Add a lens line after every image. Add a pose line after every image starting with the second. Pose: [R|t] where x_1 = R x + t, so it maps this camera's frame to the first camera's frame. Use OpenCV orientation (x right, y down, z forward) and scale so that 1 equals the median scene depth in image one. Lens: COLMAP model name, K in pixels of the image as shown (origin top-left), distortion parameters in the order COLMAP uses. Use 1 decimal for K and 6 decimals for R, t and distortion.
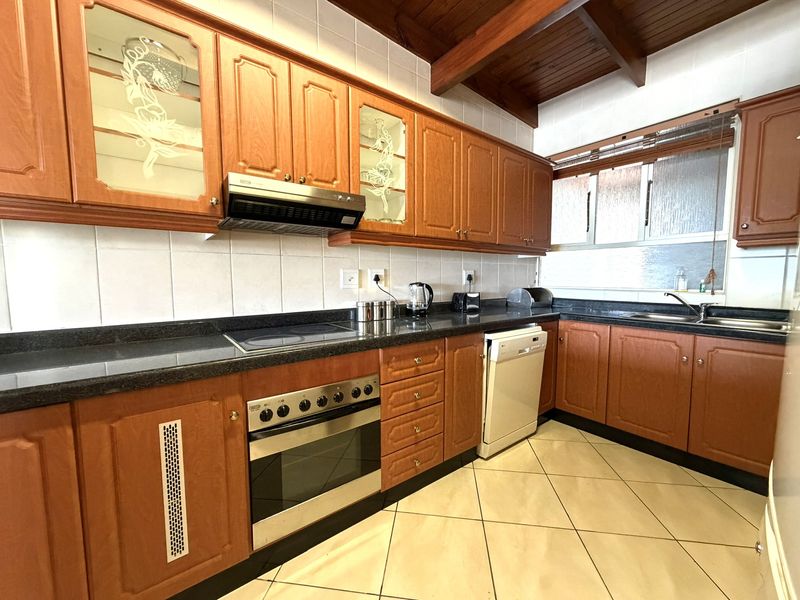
lens RADIAL K [[319.3, 0, 395.5], [0, 319.3, 301.6], [0, 0, 1]] dist [0.001284, 0.000036]
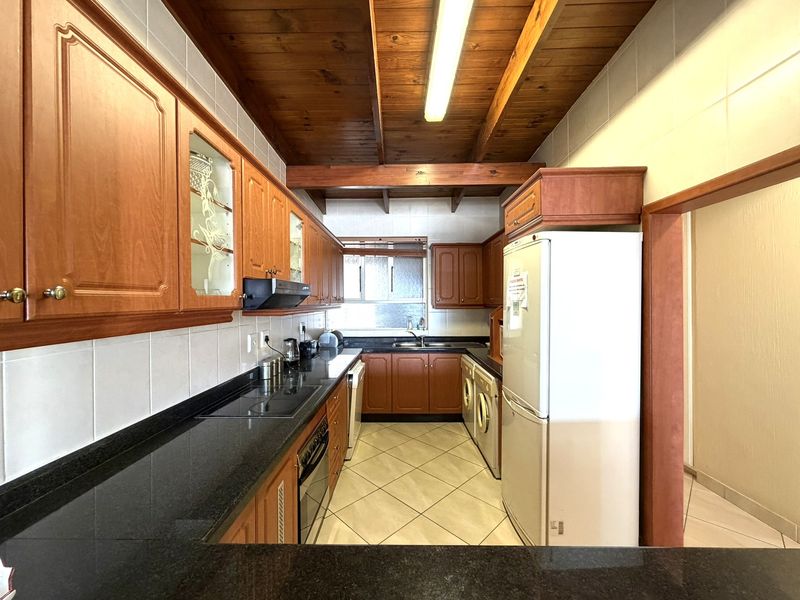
lens RADIAL K [[319.0, 0, 400.7], [0, 319.0, 301.9], [0, 0, 1]] dist [0.000663, -0.000119]
pose [[0.607552, -0.002343, 0.794276, -0.647854], [0.067226, 0.996559, -0.048482, -0.112322], [-0.791430, 0.082851, 0.605619, -0.089619]]
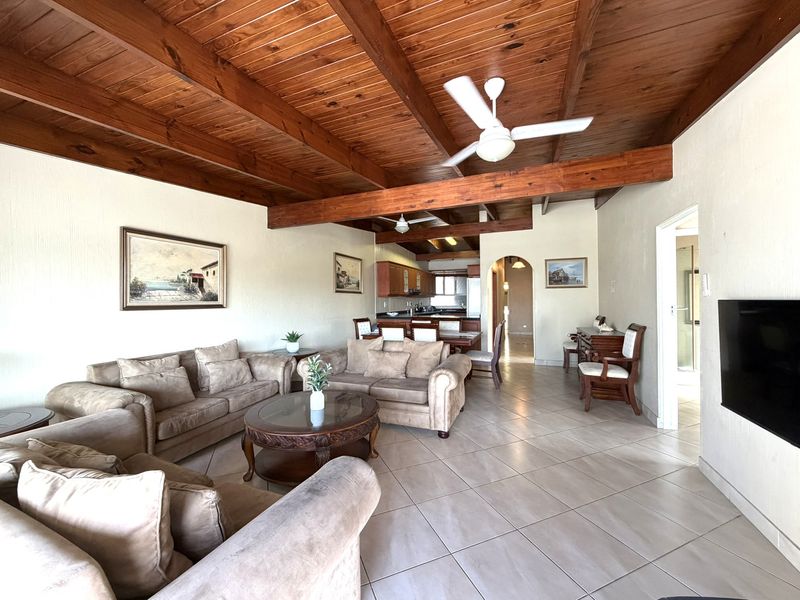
lens RADIAL K [[319.0, 0, 400.7], [0, 319.0, 301.9], [0, 0, 1]] dist [0.000663, -0.000119]
pose [[0.860157, -0.004609, 0.510009, -2.398327], [0.045016, 0.996743, -0.066914, 0.194162], [-0.508039, 0.080515, 0.857563, -2.701324]]
